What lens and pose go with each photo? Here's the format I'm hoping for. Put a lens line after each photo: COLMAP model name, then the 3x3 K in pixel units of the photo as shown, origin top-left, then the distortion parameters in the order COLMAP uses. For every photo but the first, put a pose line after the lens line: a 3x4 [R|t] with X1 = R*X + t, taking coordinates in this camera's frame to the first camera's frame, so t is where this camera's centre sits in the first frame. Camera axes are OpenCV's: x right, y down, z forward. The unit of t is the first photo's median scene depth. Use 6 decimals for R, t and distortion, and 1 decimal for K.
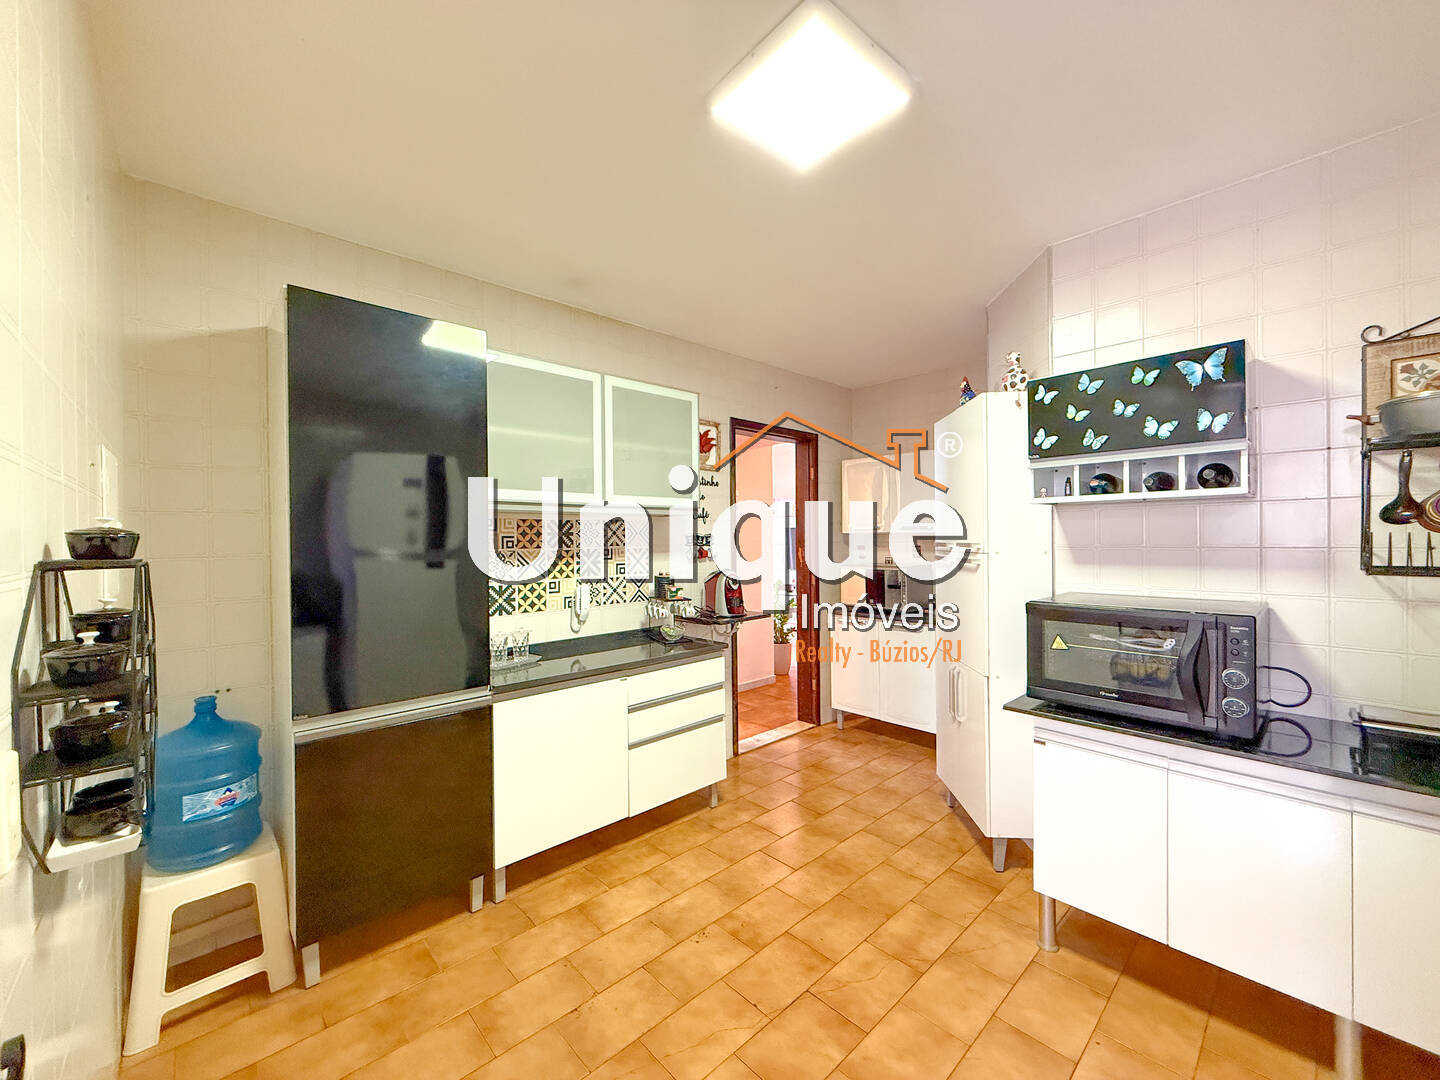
lens RADIAL K [[570.2, 0, 718.7], [0, 570.2, 541.3], [0, 0, 1]] dist [0.000210, 0.000010]
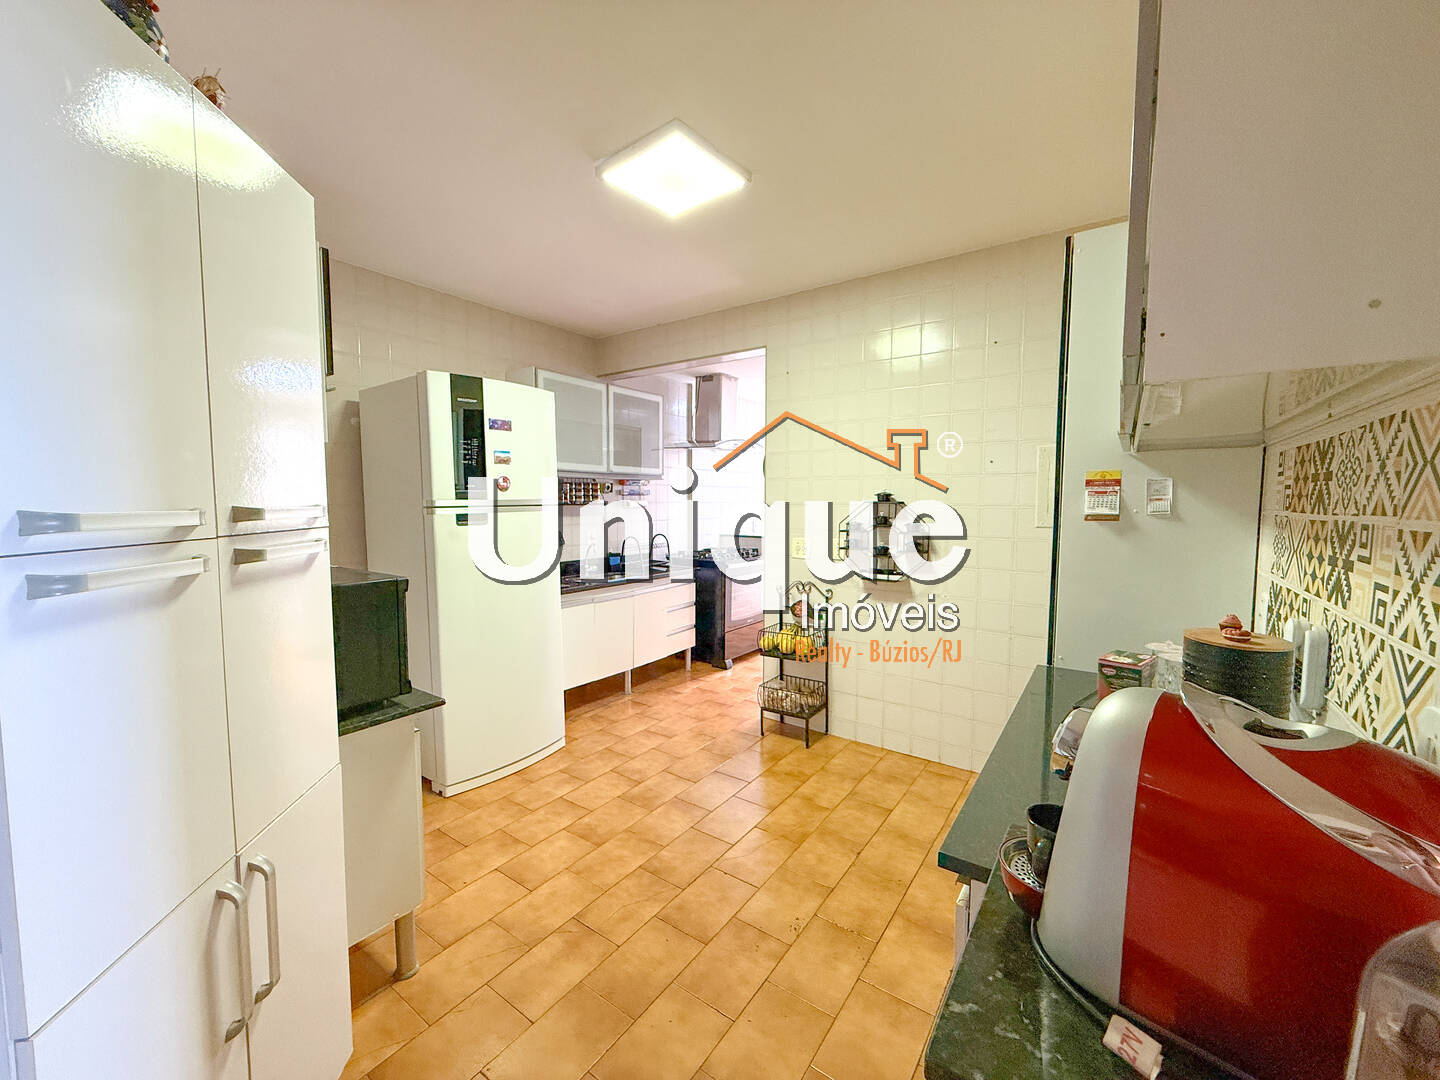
lens RADIAL K [[570.2, 0, 720.6], [0, 570.2, 541.1], [0, 0, 1]] dist [0.000210, 0.000010]
pose [[-0.977585, 0.025672, -0.208968, 0.283329], [0.009579, 0.996934, 0.077661, -0.003175], [0.210321, 0.073919, -0.974834, 1.938894]]
